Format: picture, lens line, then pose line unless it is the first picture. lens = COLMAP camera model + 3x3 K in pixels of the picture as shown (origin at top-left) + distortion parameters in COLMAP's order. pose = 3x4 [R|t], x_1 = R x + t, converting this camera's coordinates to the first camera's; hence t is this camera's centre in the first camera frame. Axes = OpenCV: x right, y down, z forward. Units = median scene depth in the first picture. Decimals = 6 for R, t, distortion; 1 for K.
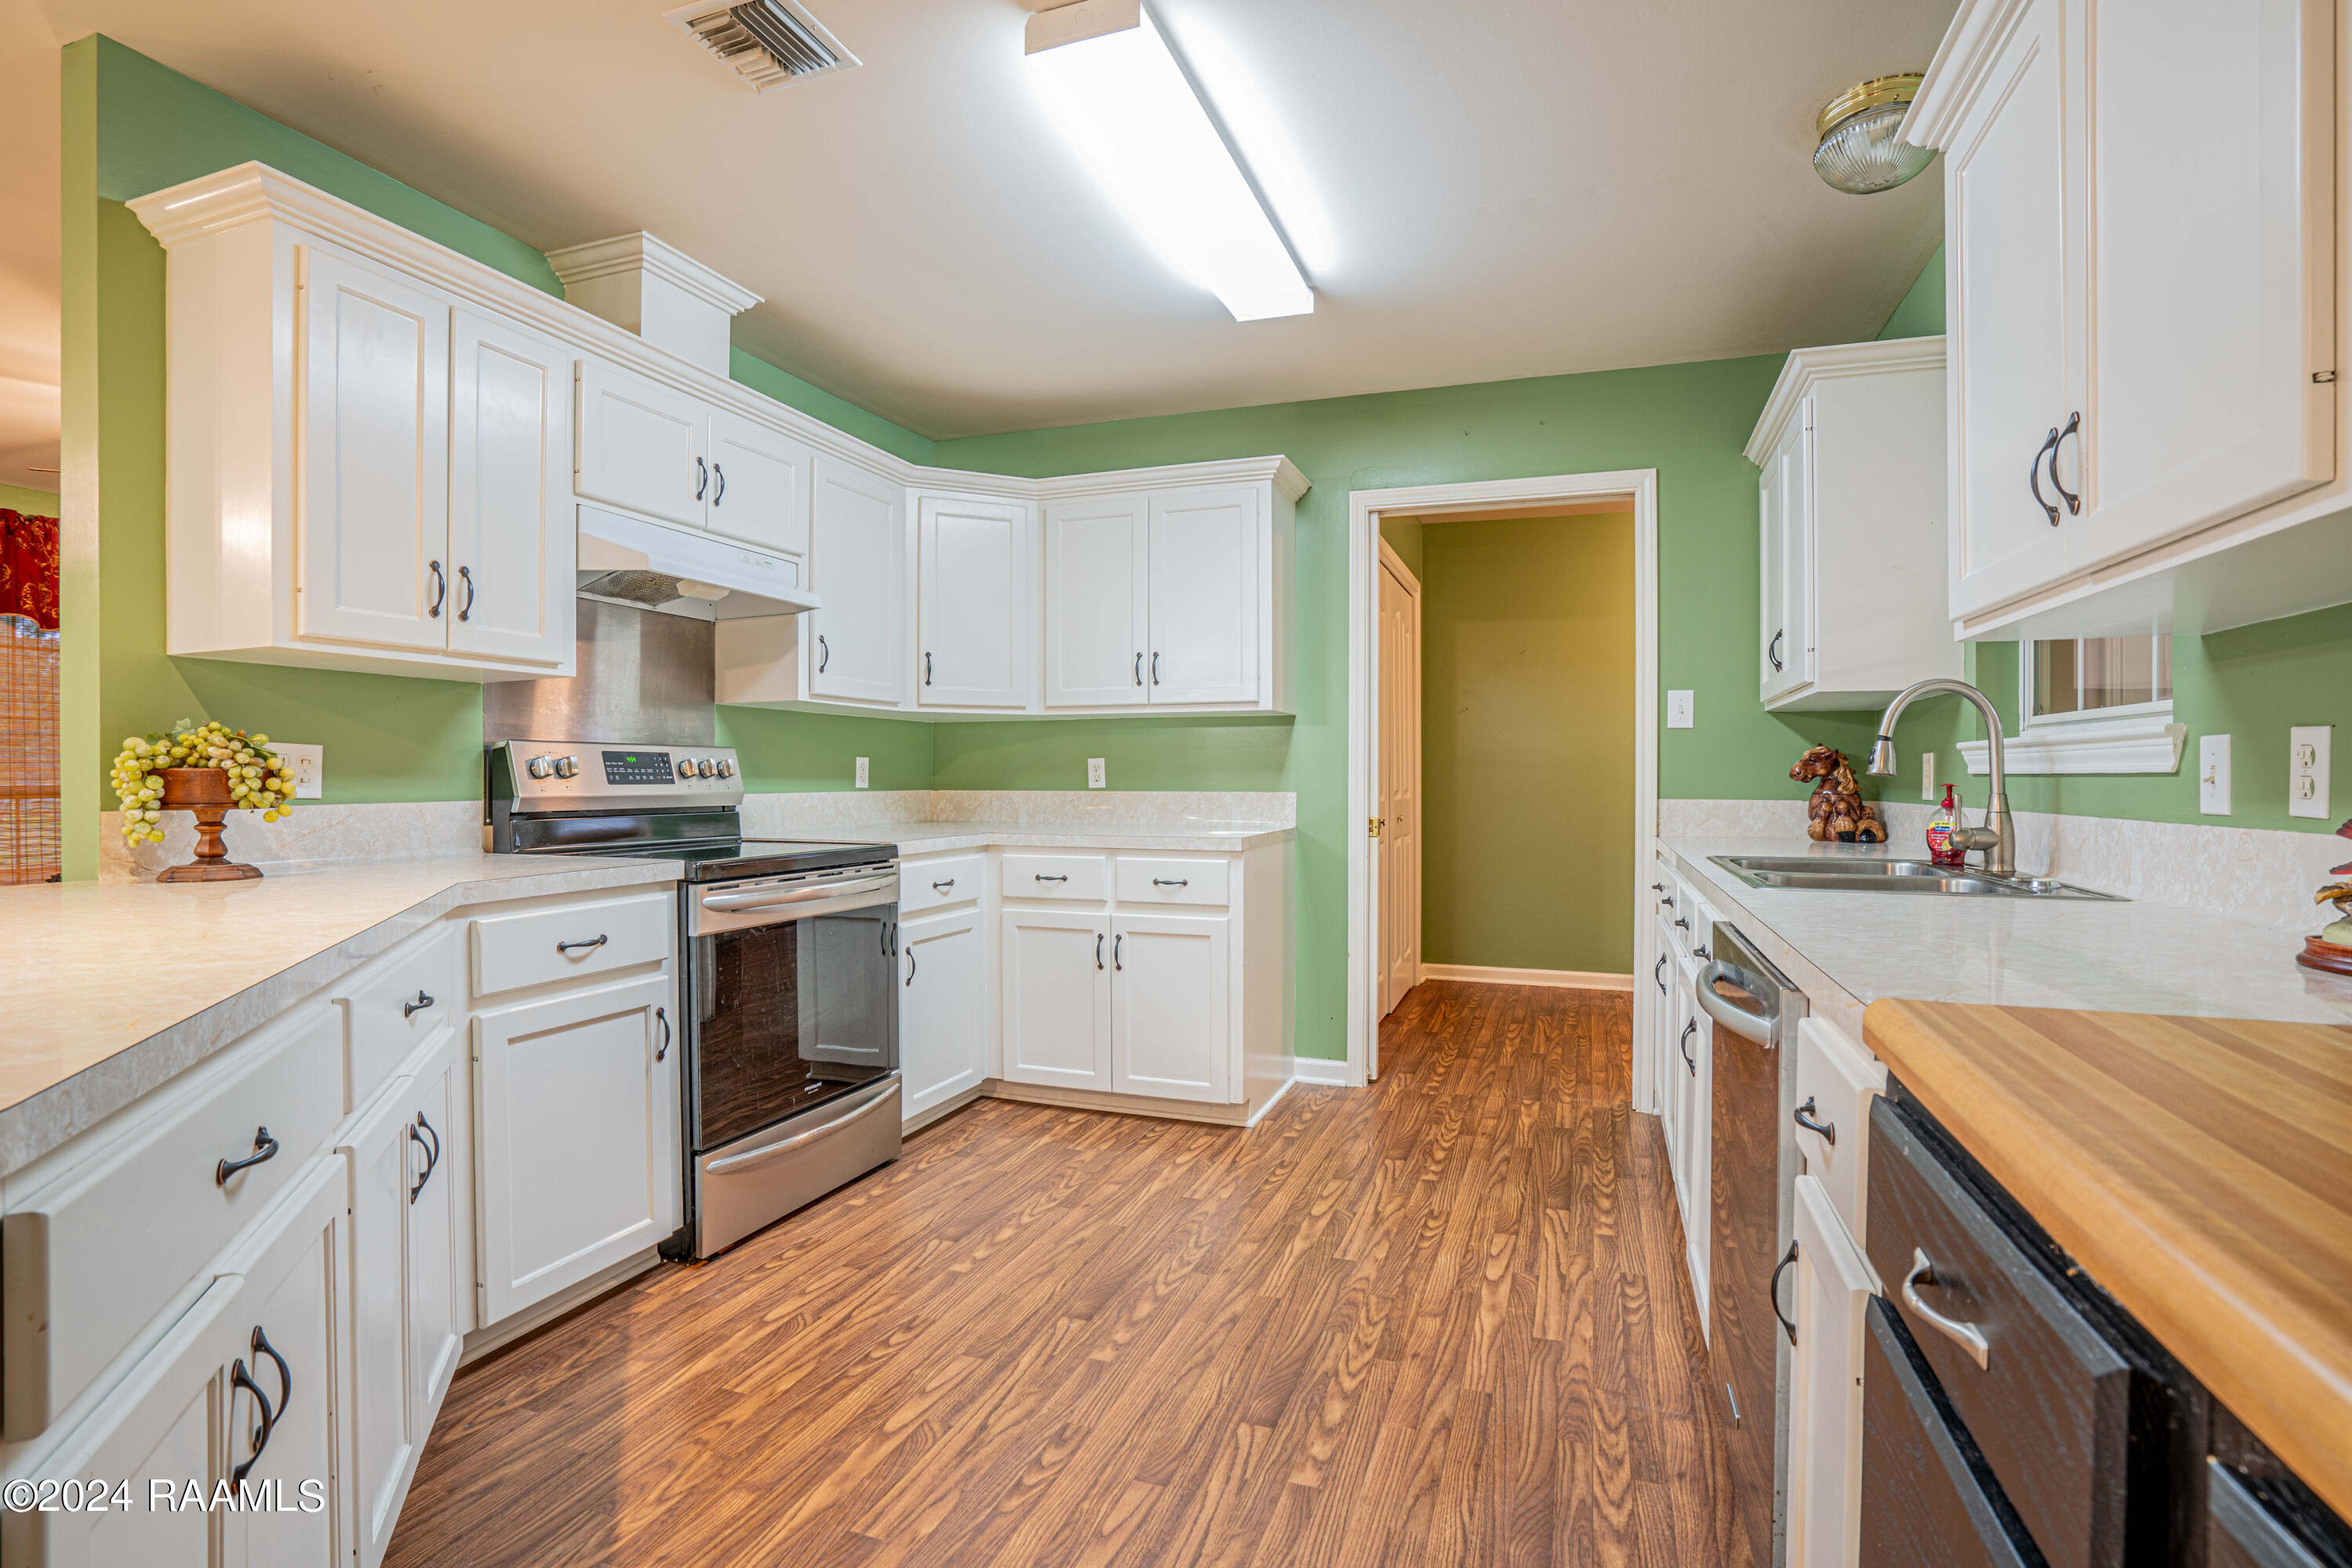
lens RADIAL K [[1072.5, 0, 1232.0], [0, 1072.5, 771.8], [0, 0, 1]] dist [-0.038026, 0.012033]
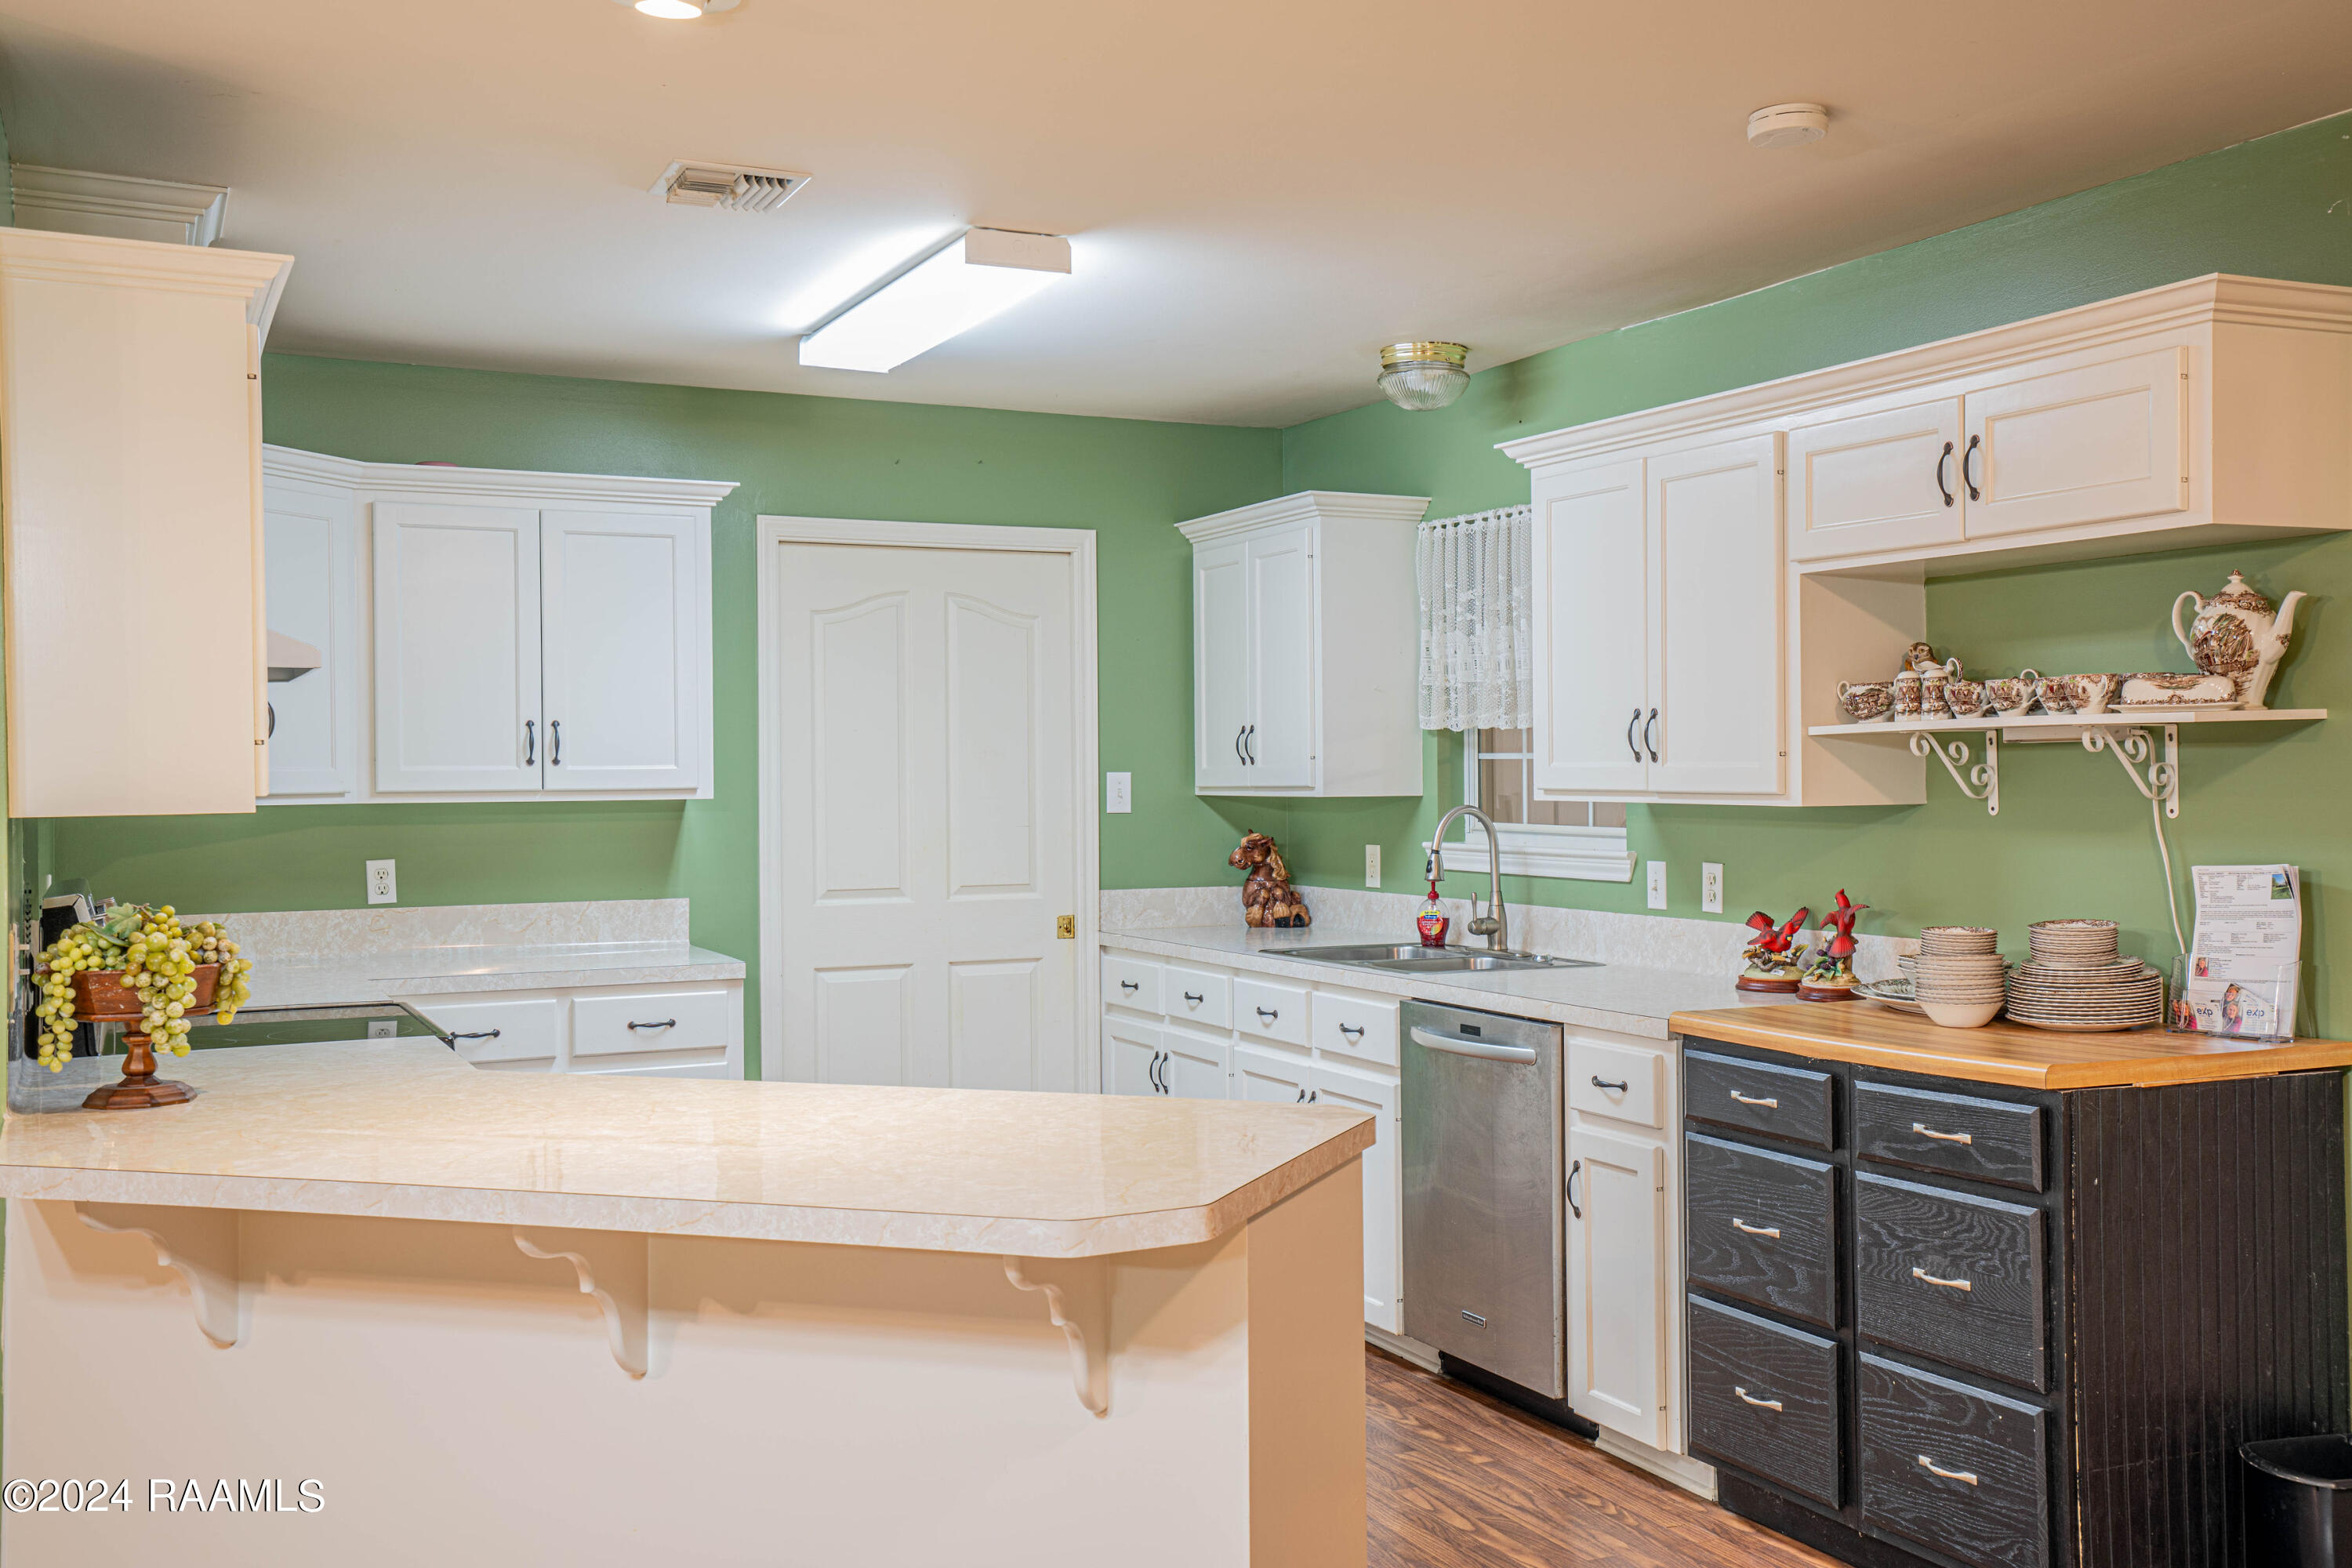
lens RADIAL K [[2223.7, 0, 1197.8], [0, 2223.7, 778.5], [0, 0, 1]] dist [0.076979, 0.000000]
pose [[0.725458, -0.009702, 0.688198, -1.013968], [0.007180, 0.999953, 0.006529, -0.097457], [-0.688229, 0.000205, 0.725493, -0.535896]]
